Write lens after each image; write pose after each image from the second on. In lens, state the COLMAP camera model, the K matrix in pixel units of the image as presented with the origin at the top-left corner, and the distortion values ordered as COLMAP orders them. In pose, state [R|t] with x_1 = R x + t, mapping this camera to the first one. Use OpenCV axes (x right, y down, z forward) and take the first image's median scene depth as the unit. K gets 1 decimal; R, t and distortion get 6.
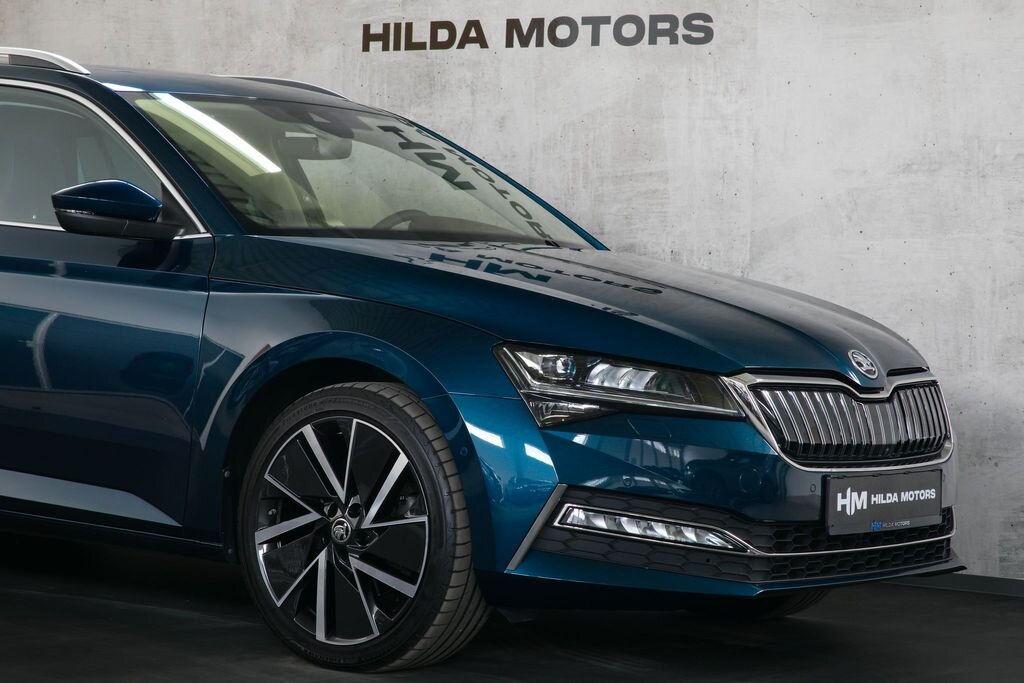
lens RADIAL K [[2751.5, 0, 509.4], [0, 2751.5, 342.2], [0, 0, 1]] dist [-0.122037, 0.000000]
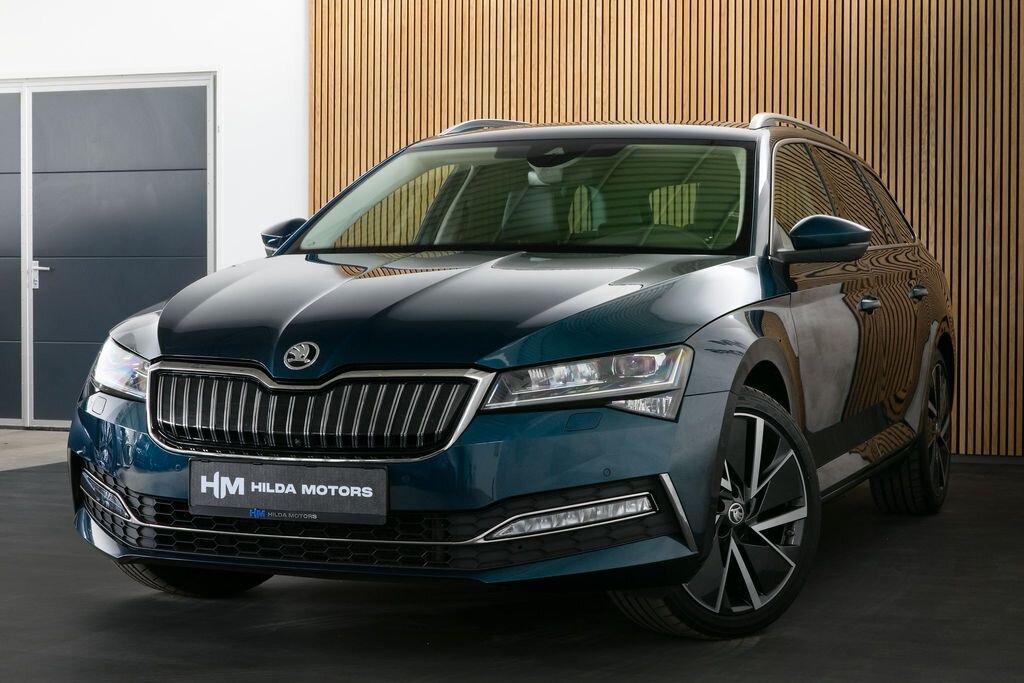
lens RADIAL K [[2014.1, 0, 510.0], [0, 2014.1, 338.4], [0, 0, 1]] dist [-0.129076, 0.000000]
pose [[0.276280, -0.005391, -0.961062, 0.628099], [-0.016463, 0.999811, -0.010341, 0.005722], [0.960936, 0.018679, 0.276139, 0.630948]]
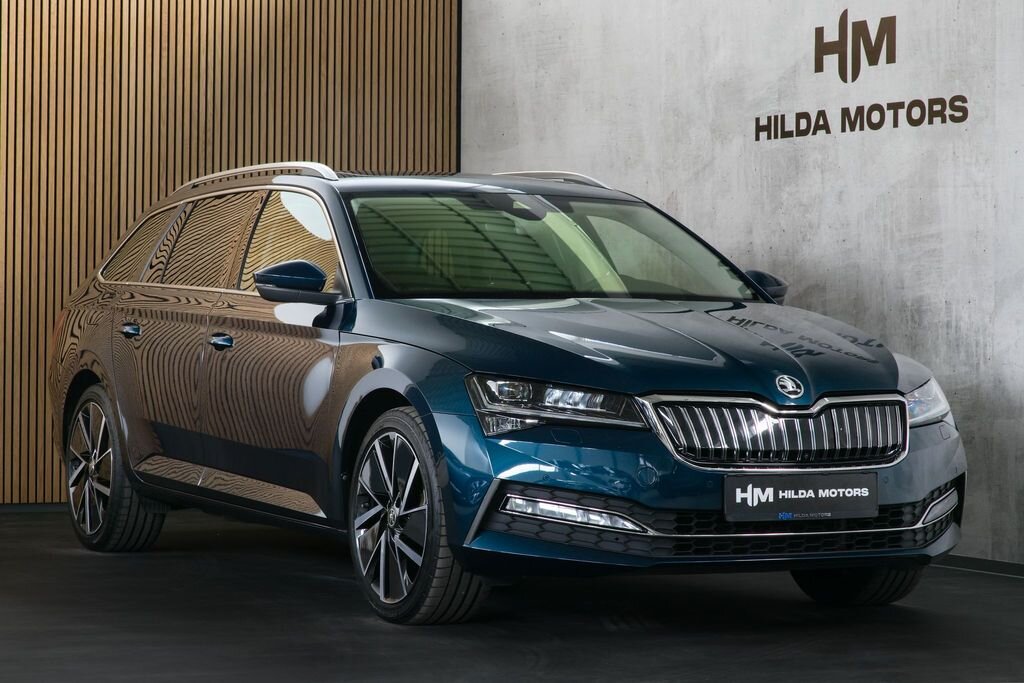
lens RADIAL K [[2792.2, 0, 517.2], [0, 2792.2, 339.3], [0, 0, 1]] dist [-0.061393, 0.000000]
pose [[0.905392, -0.025492, -0.423812, 0.402641], [0.013464, 0.999418, -0.031352, 0.017768], [0.424364, 0.022679, 0.905208, -0.144836]]
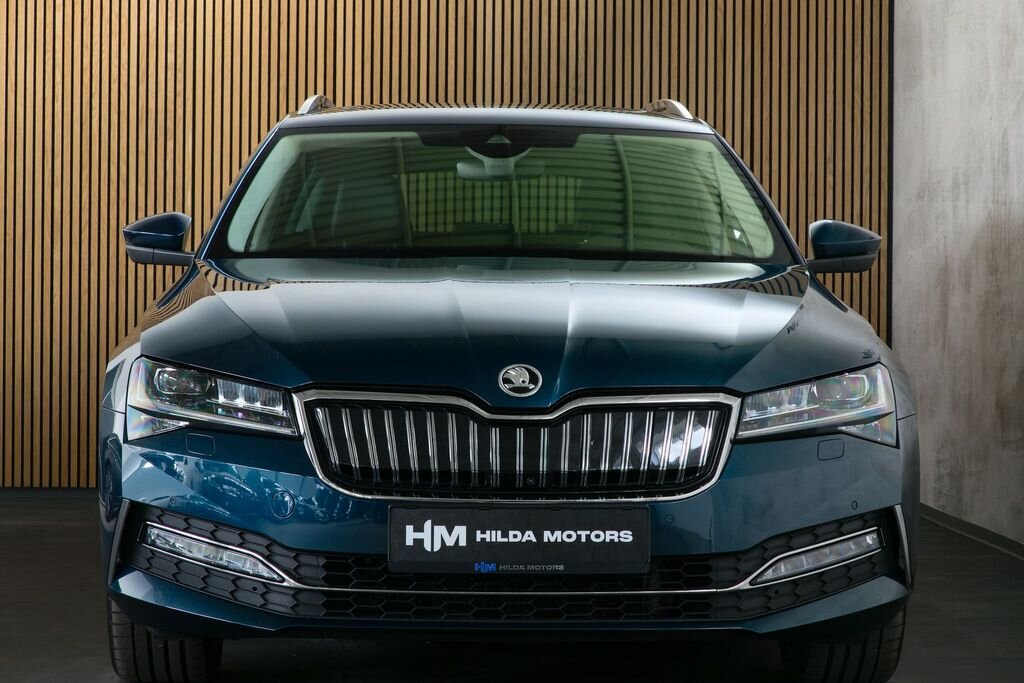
lens RADIAL K [[2514.3, 0, 508.1], [0, 2514.3, 342.0], [0, 0, 1]] dist [-0.077054, 0.000000]
pose [[0.635502, -0.011776, -0.772009, 0.537266], [-0.004536, 0.999809, -0.018984, 0.007832], [0.772086, 0.015566, 0.635328, 0.357671]]
